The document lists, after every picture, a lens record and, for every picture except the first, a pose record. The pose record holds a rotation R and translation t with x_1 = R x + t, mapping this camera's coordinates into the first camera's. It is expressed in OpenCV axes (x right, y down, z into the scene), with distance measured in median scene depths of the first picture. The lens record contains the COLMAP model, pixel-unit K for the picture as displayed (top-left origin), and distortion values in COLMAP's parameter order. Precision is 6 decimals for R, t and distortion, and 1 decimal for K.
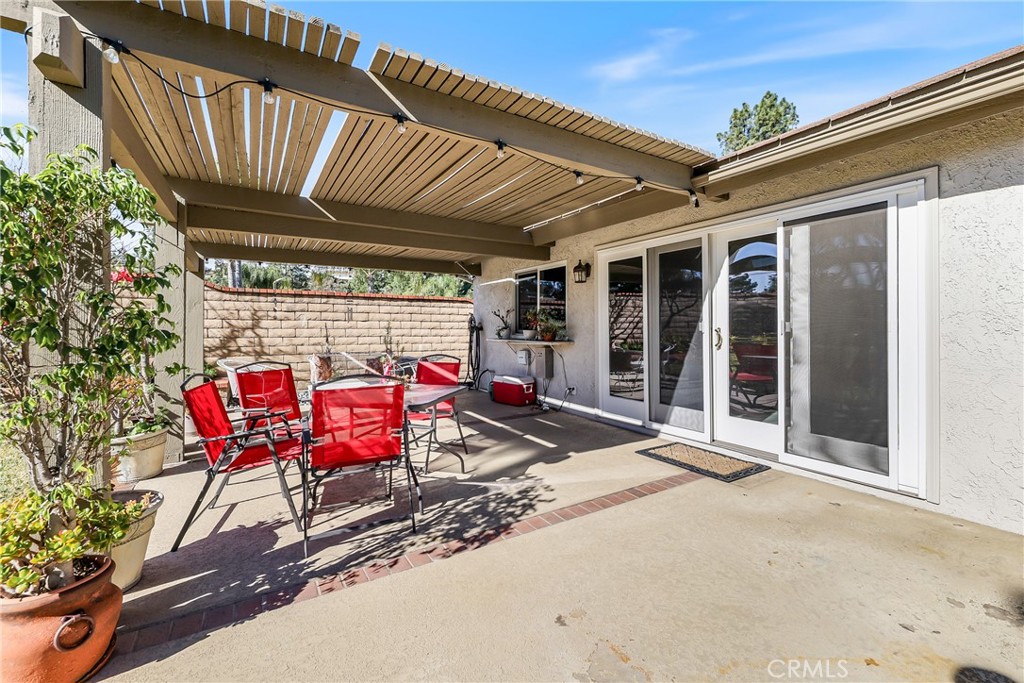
lens RADIAL K [[429.9, 0, 510.6], [0, 429.9, 327.0], [0, 0, 1]] dist [-0.001747, 0.000098]
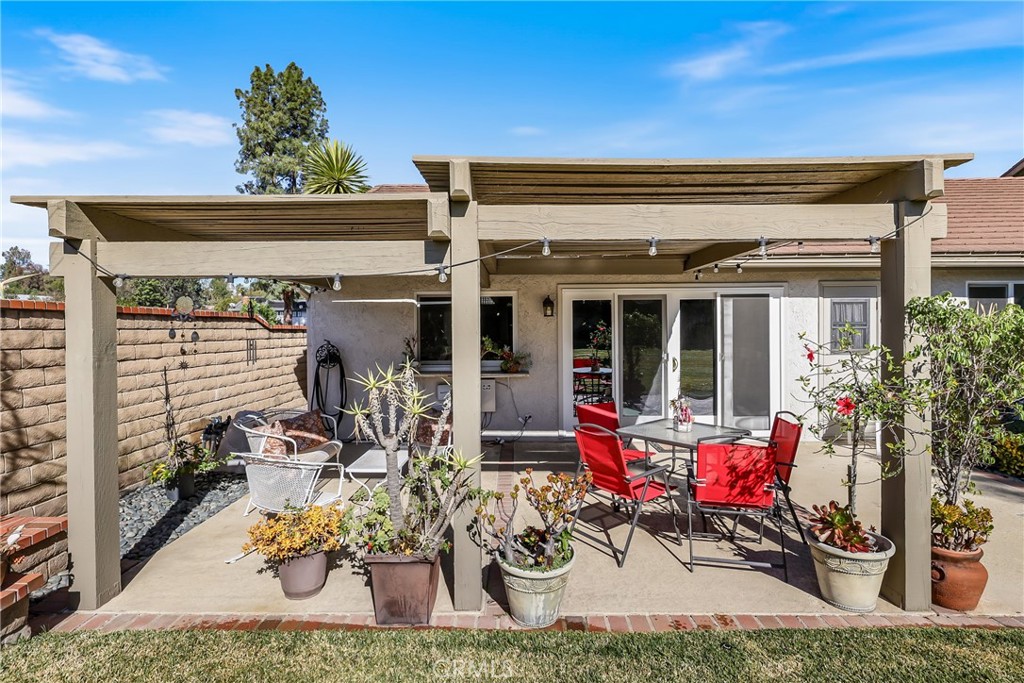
lens RADIAL K [[548.6, 0, 505.0], [0, 548.6, 333.4], [0, 0, 1]] dist [0.006655, 0.000941]
pose [[0.527642, -0.012915, 0.849369, -0.815384], [0.005408, 0.999915, 0.011844, -0.059690], [-0.849450, -0.001656, 0.527667, 0.283984]]
